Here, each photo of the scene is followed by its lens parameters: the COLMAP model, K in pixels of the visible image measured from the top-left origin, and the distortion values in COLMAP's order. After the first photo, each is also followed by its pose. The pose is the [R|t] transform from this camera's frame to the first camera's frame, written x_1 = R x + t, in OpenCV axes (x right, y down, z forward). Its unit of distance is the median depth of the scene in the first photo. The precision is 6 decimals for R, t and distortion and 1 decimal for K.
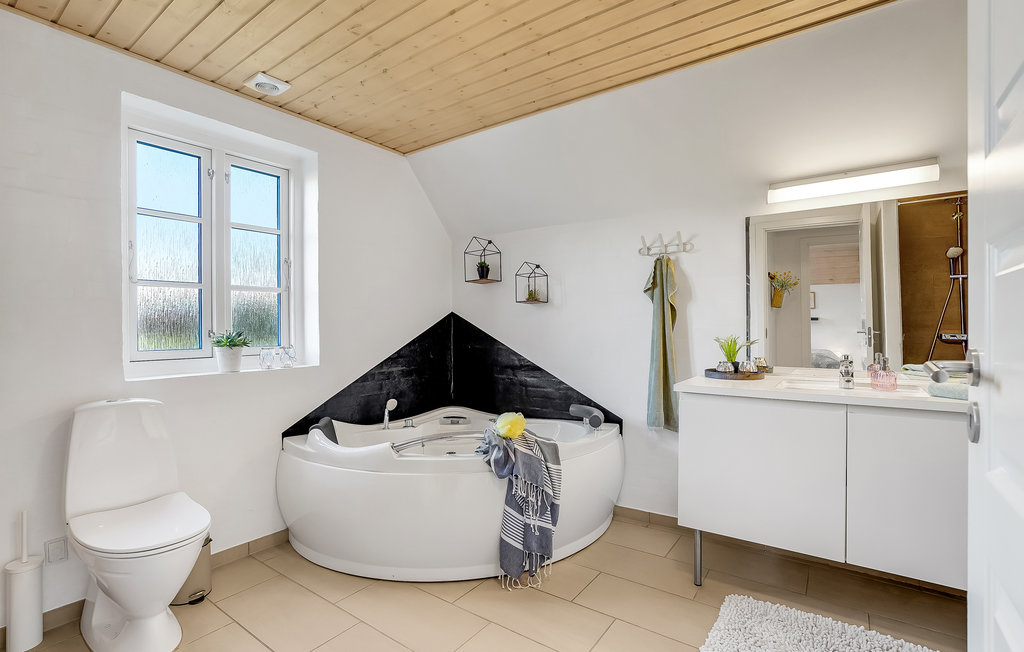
lens RADIAL K [[465.8, 0, 508.6], [0, 465.8, 331.1], [0, 0, 1]] dist [0.000741, 0.000375]
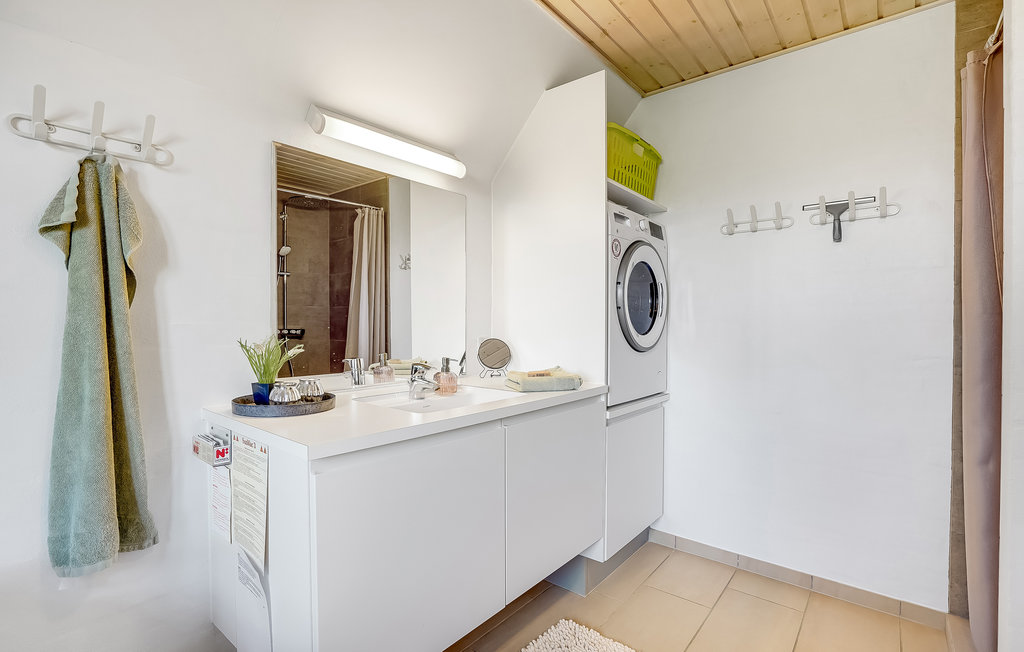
lens RADIAL K [[477.6, 0, 511.4], [0, 477.6, 324.8], [0, 0, 1]] dist [-0.003043, 0.000575]
pose [[0.055884, -0.000792, 0.998437, -0.089775], [0.002422, 0.999997, 0.000658, -0.004253], [-0.998434, 0.002381, 0.055886, 0.599660]]
